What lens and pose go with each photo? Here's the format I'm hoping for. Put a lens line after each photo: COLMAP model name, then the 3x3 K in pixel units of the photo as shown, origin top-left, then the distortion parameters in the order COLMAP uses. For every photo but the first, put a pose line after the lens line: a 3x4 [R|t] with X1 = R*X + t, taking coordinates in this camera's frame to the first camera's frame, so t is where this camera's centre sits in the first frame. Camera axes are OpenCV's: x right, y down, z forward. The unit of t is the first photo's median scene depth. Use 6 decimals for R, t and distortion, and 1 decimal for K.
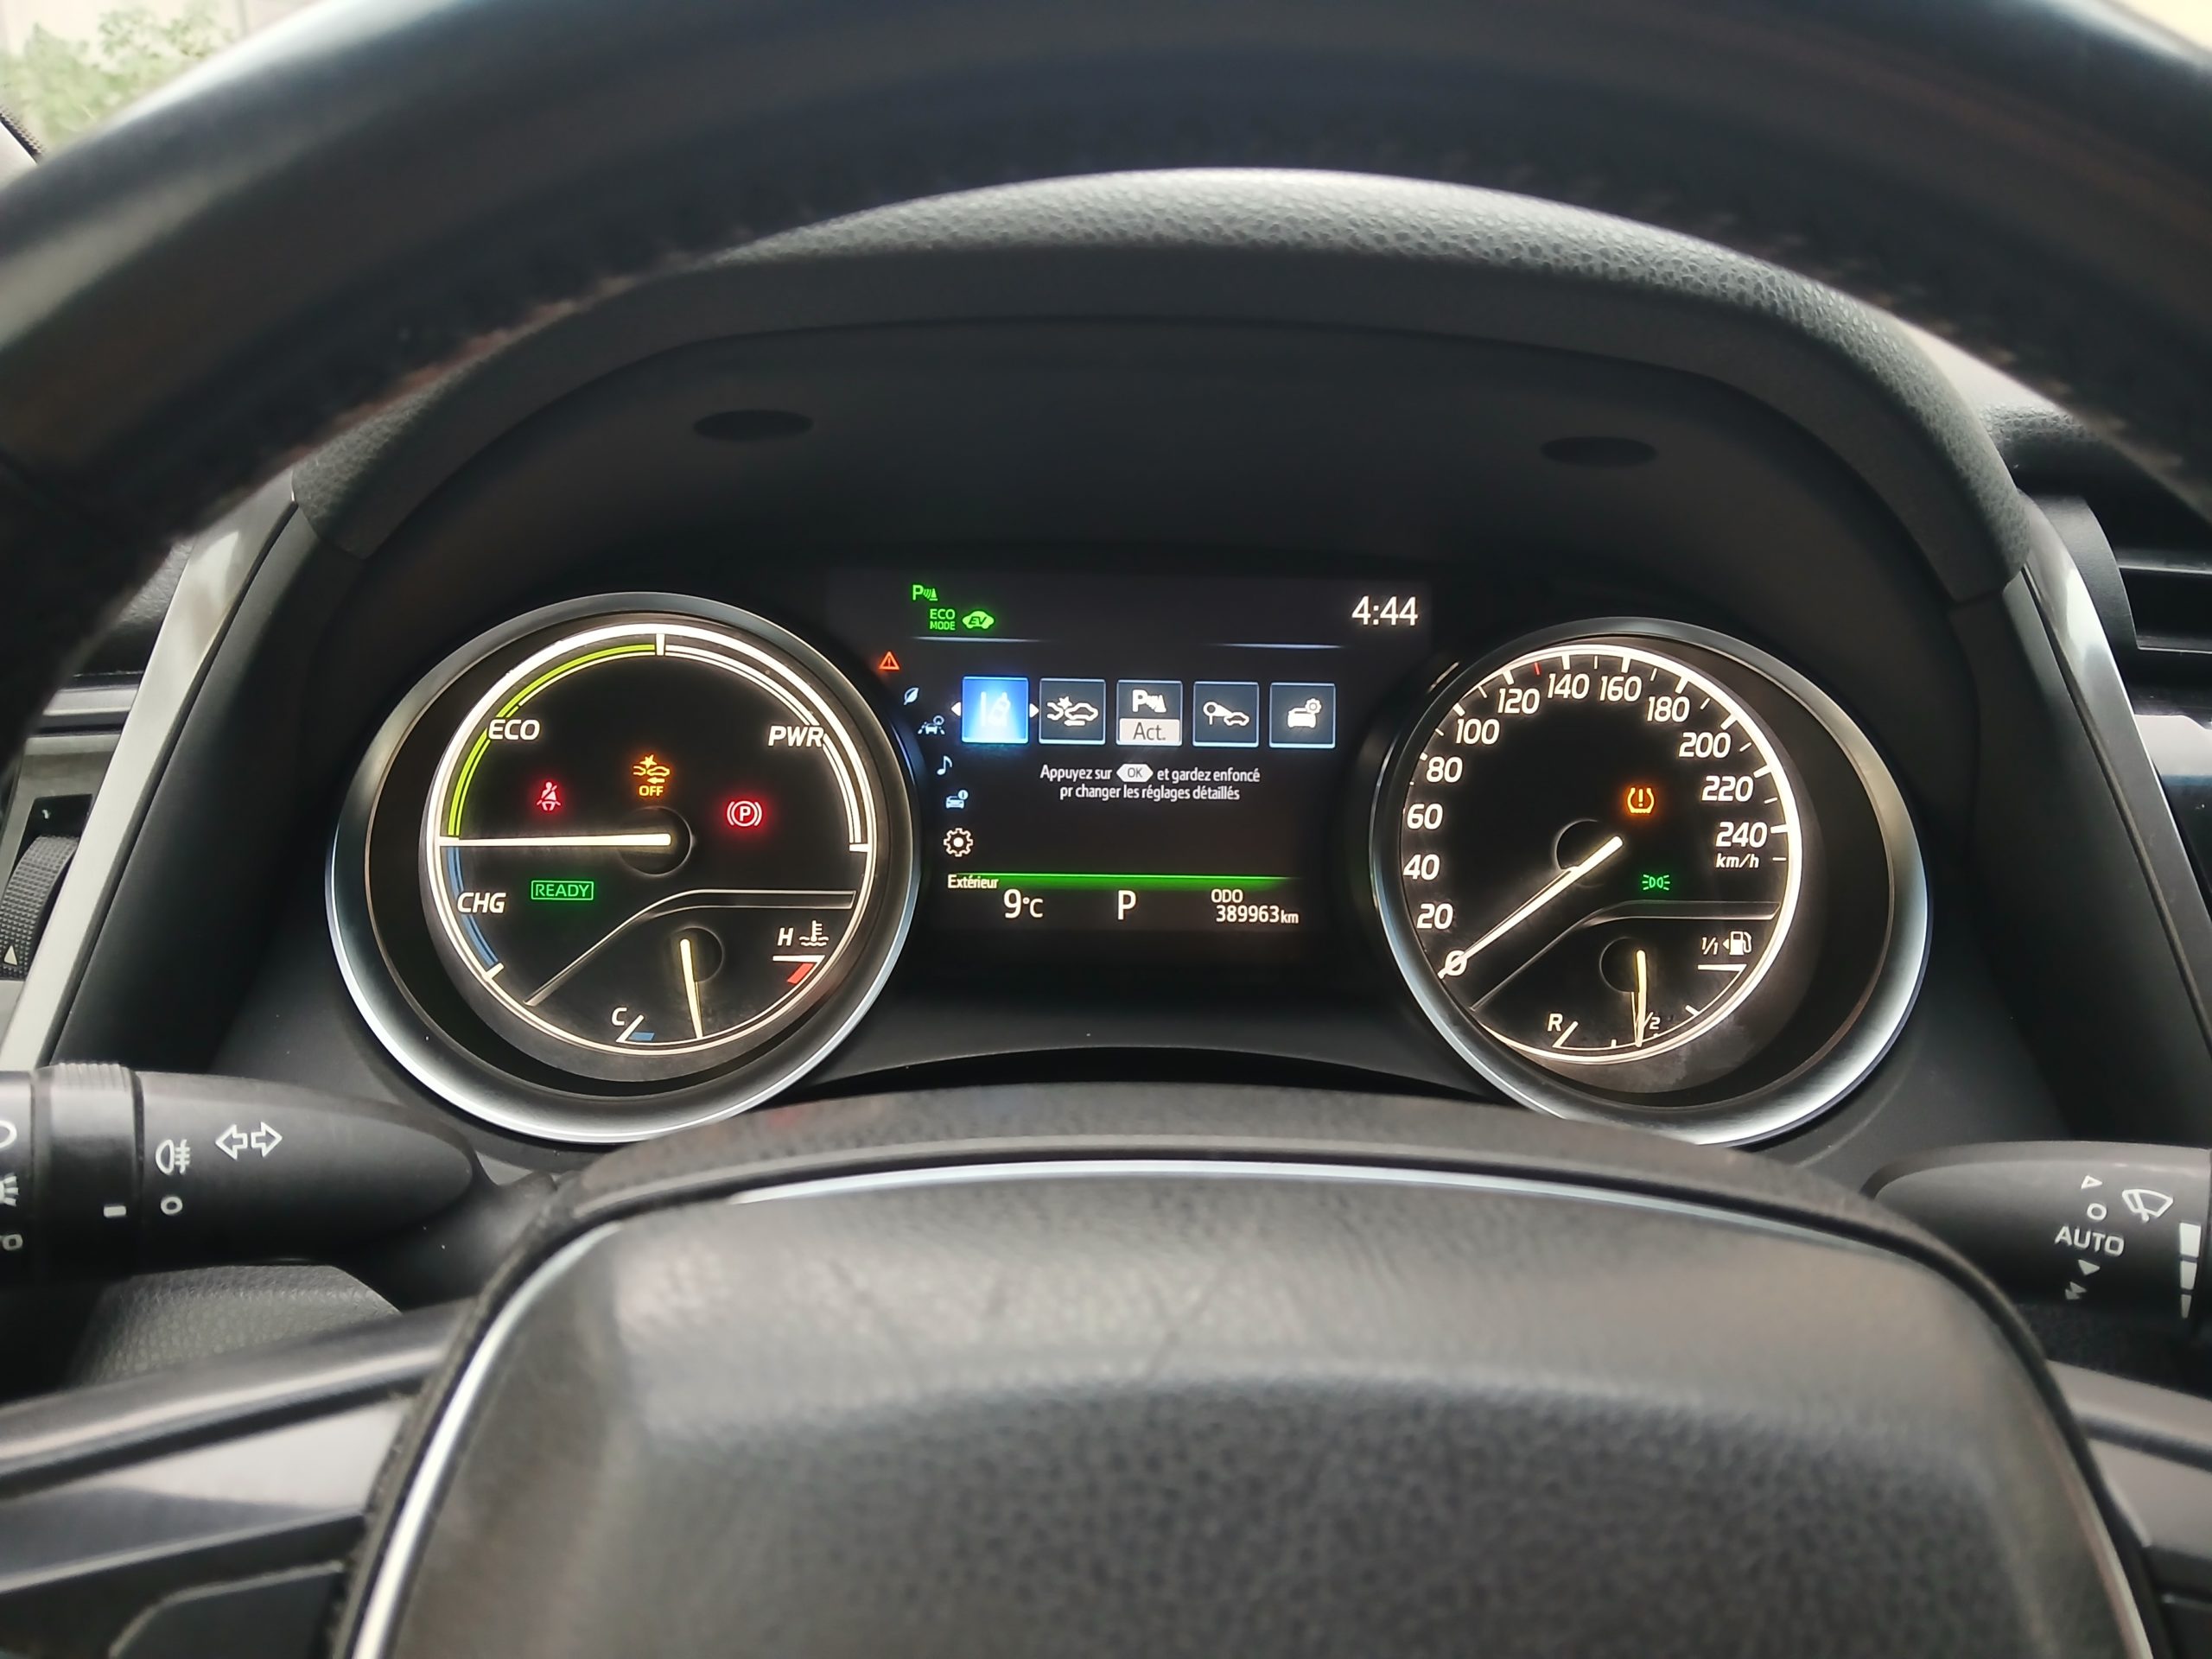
lens RADIAL K [[1778.6, 0, 1102.1], [0, 1778.6, 845.9], [0, 0, 1]] dist [0.032520, -0.114456]
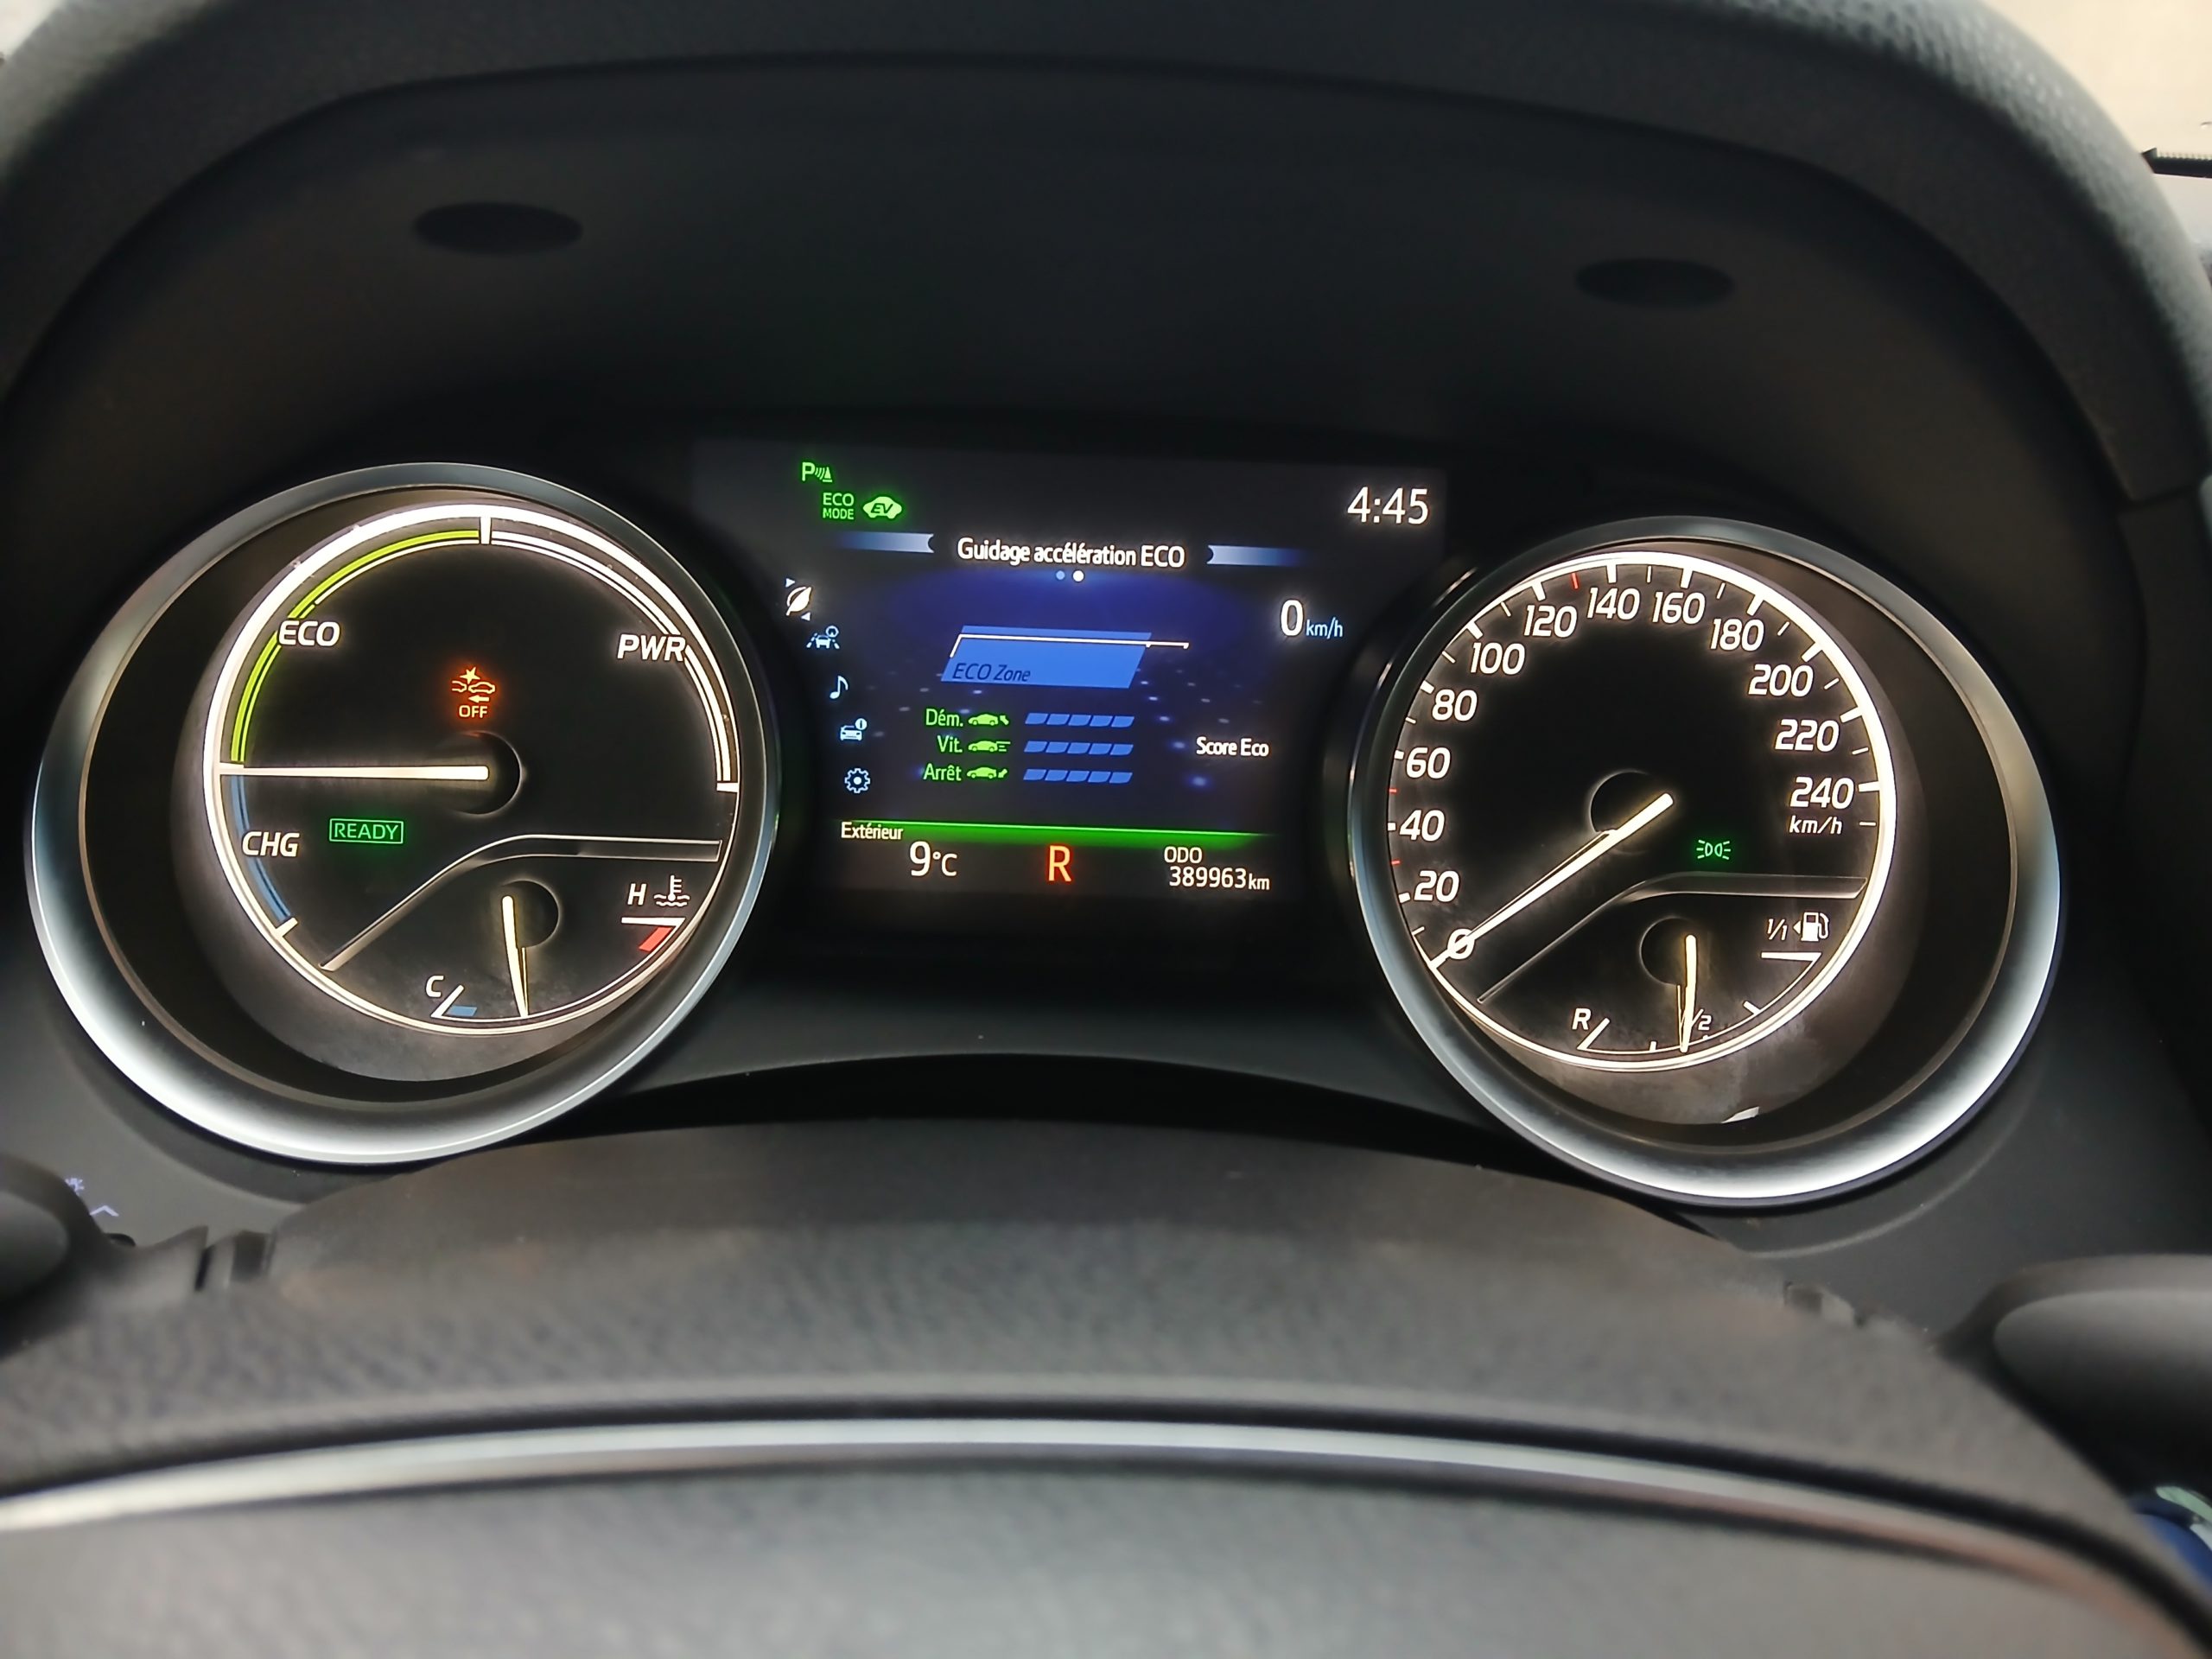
lens RADIAL K [[1778.6, 0, 1107.2], [0, 1778.6, 852.8], [0, 0, 1]] dist [0.032520, -0.114456]
pose [[0.999336, 0.022650, -0.028527, 0.065515], [-0.021014, 0.998187, 0.056408, -0.019933], [0.029753, -0.055771, 0.998000, 0.204477]]
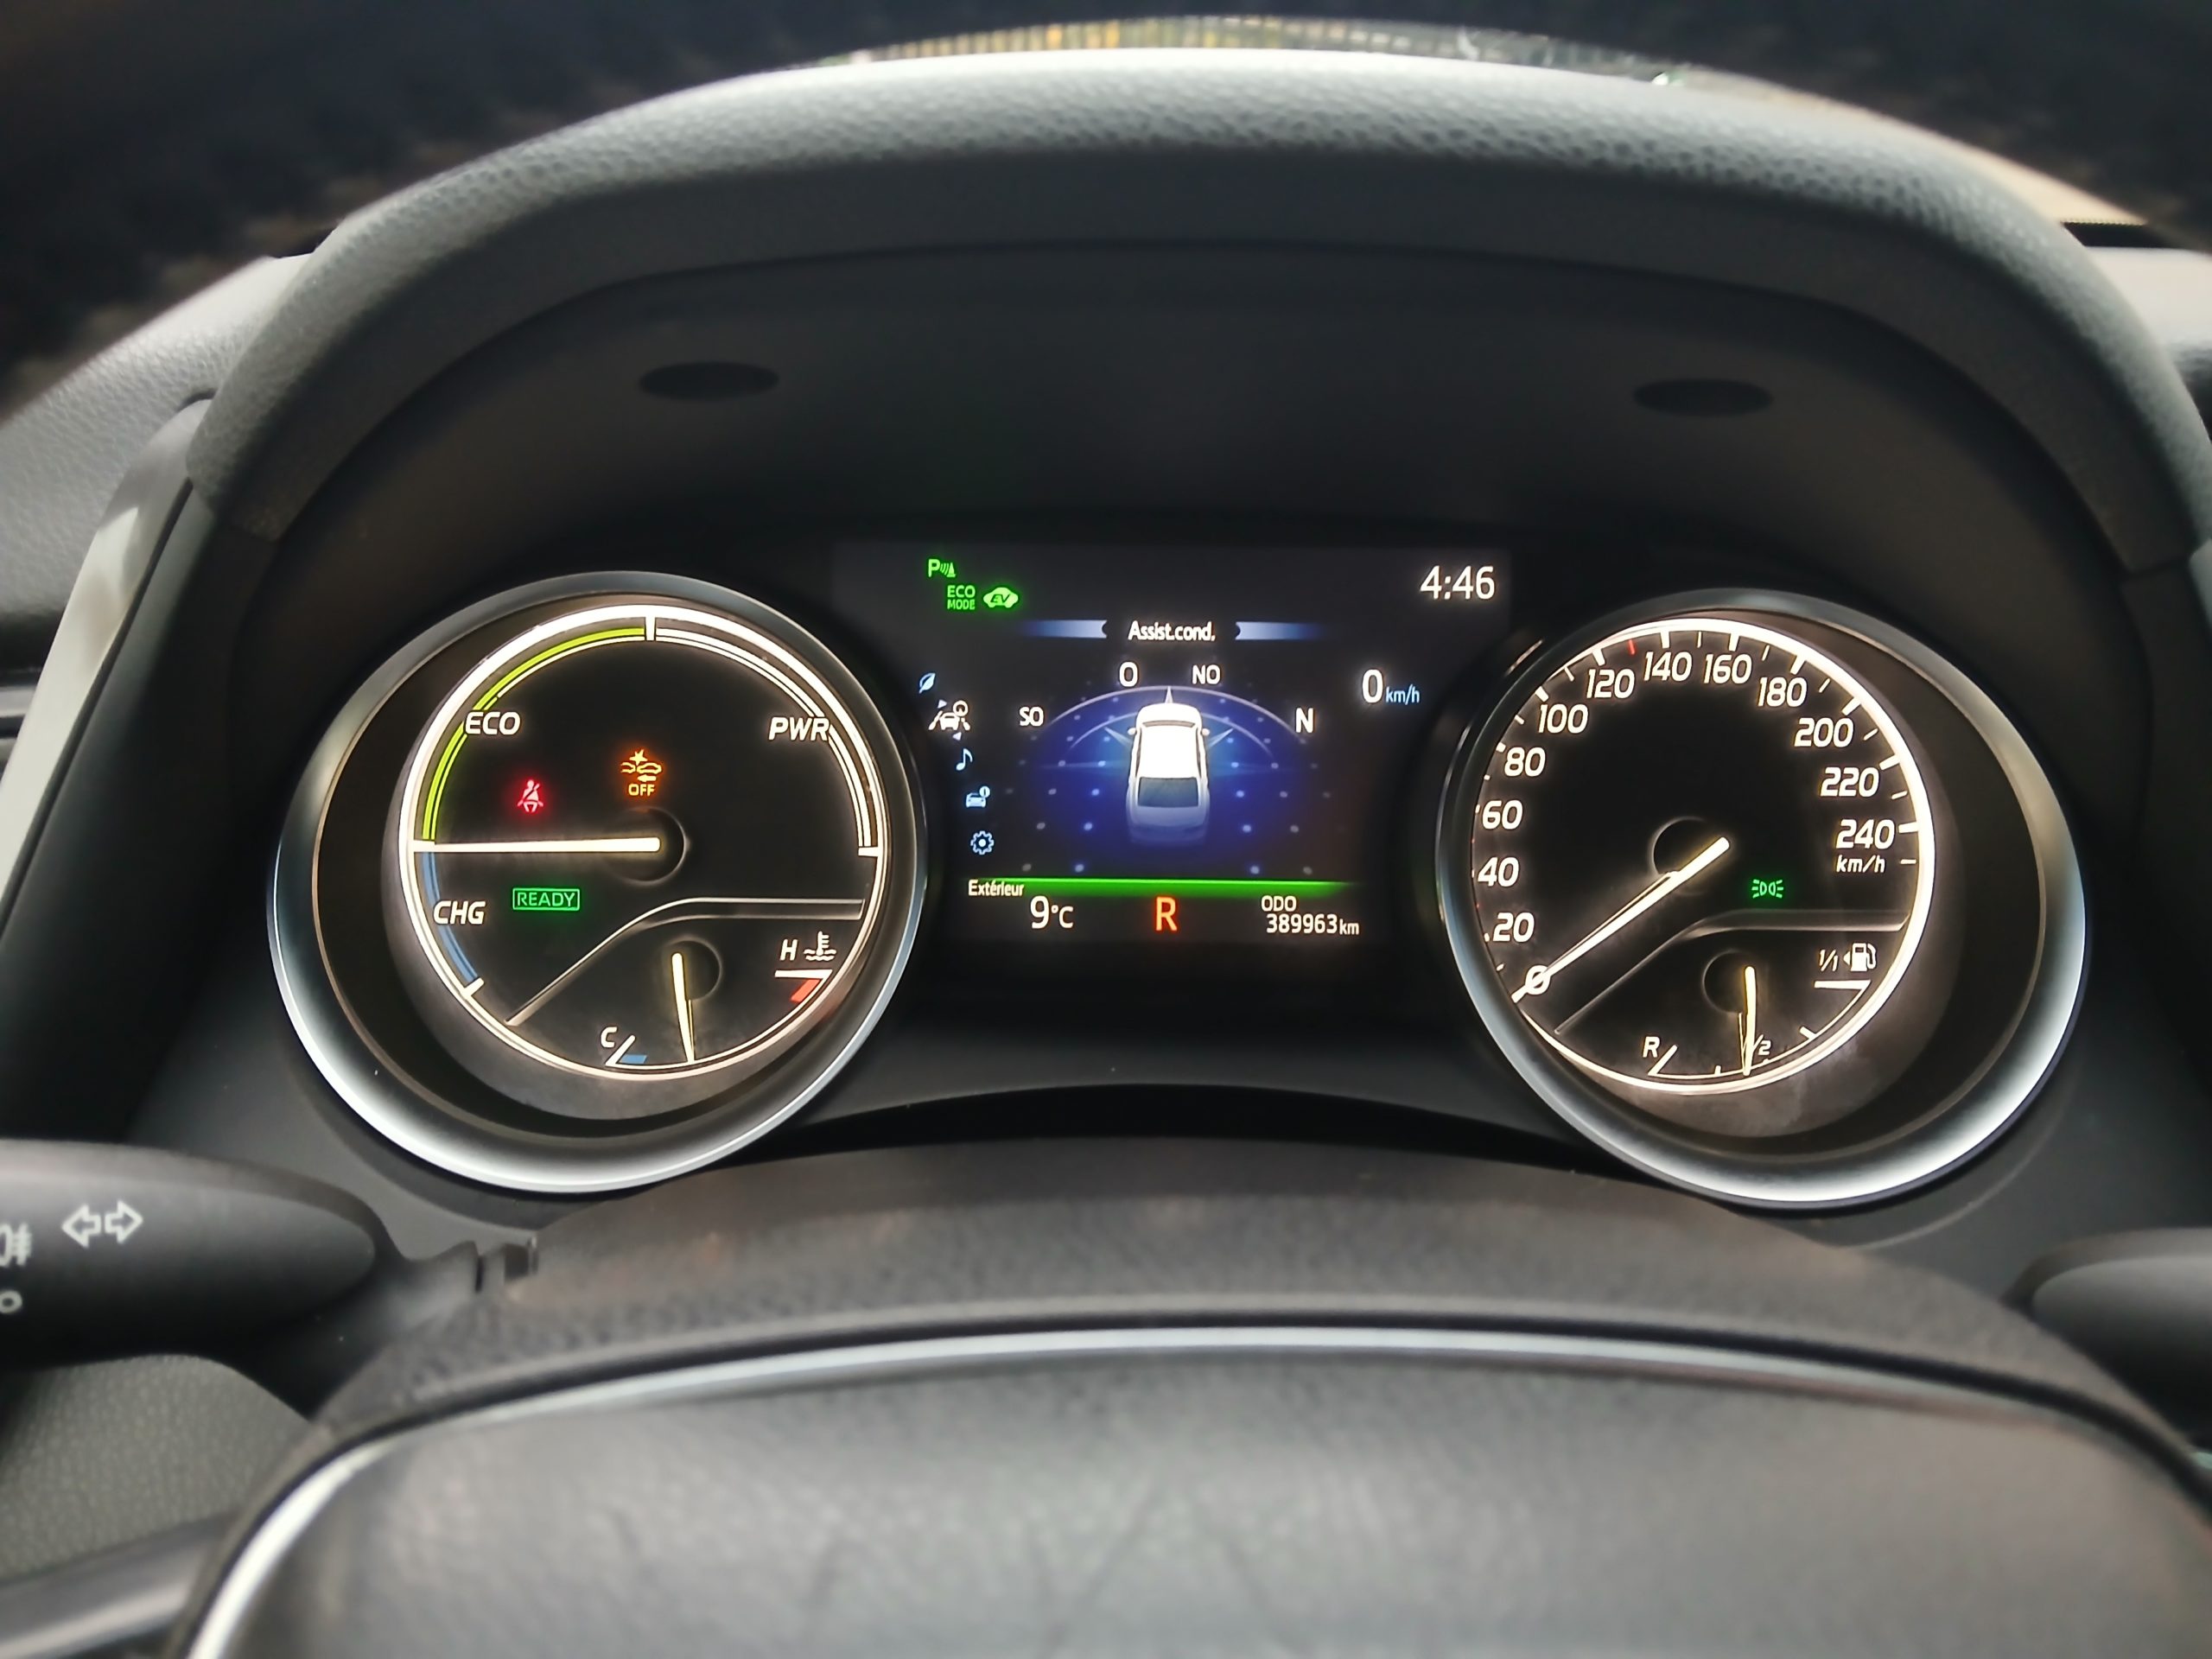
lens RADIAL K [[1778.6, 0, 1103.1], [0, 1778.6, 842.6], [0, 0, 1]] dist [0.032520, -0.114456]
pose [[0.998627, -0.001569, -0.052363, 0.031725], [0.002546, 0.999824, 0.018596, -0.021670], [0.052325, -0.018703, 0.998455, 0.112021]]
